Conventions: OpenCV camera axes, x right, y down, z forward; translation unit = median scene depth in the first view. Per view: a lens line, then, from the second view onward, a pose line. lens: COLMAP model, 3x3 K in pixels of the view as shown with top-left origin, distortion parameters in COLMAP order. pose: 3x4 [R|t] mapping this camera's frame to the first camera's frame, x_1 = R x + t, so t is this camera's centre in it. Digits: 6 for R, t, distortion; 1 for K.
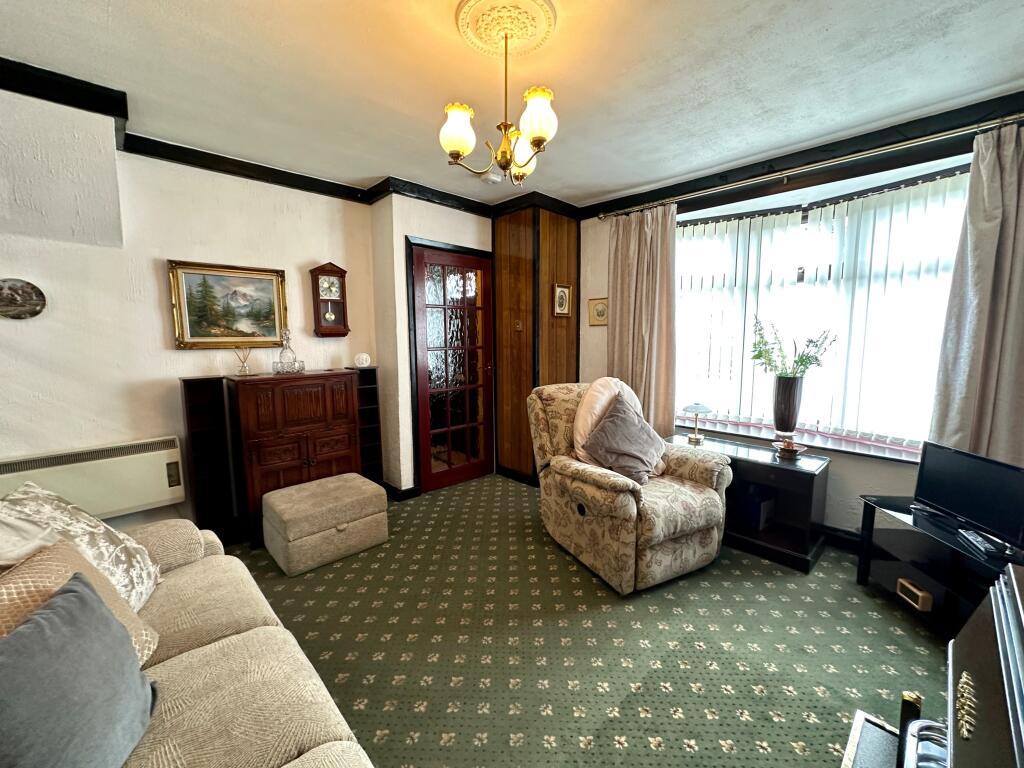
lens RADIAL K [[415.1, 0, 510.9], [0, 415.1, 384.1], [0, 0, 1]] dist [-0.008019, -0.000346]
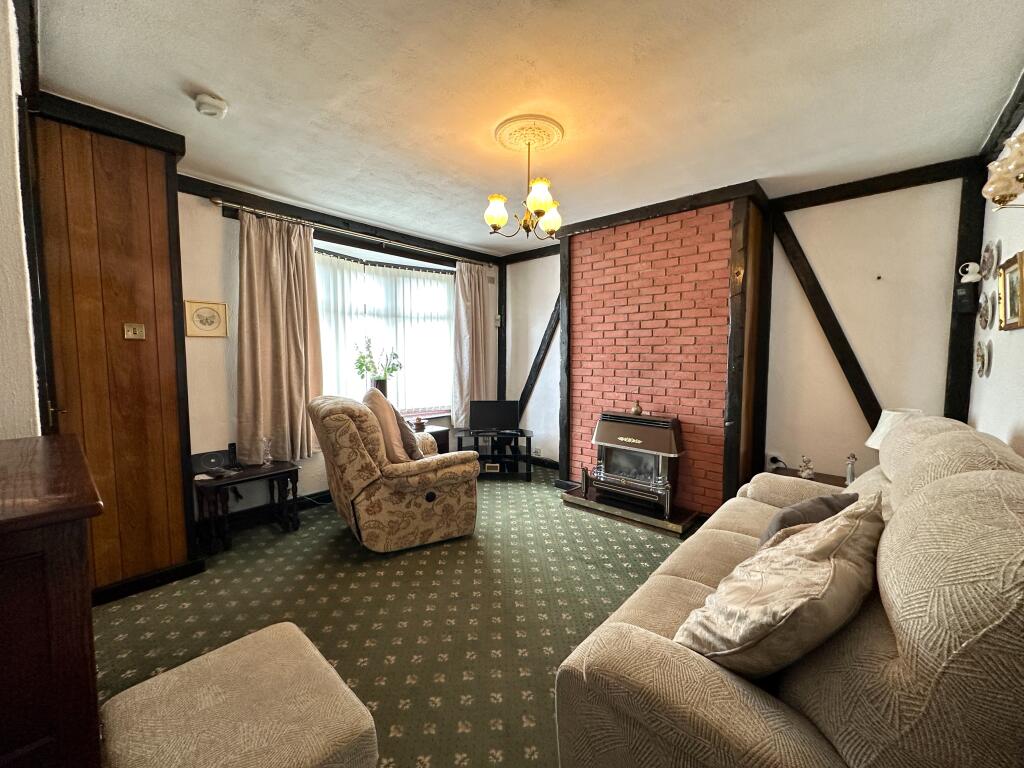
lens RADIAL K [[415.1, 0, 511.2], [0, 415.1, 382.9], [0, 0, 1]] dist [-0.008019, -0.000346]
pose [[-0.068651, -0.062295, 0.995694, -0.834938], [0.115609, 0.990828, 0.069962, -0.060435], [-0.990920, 0.119914, -0.060820, 0.683328]]
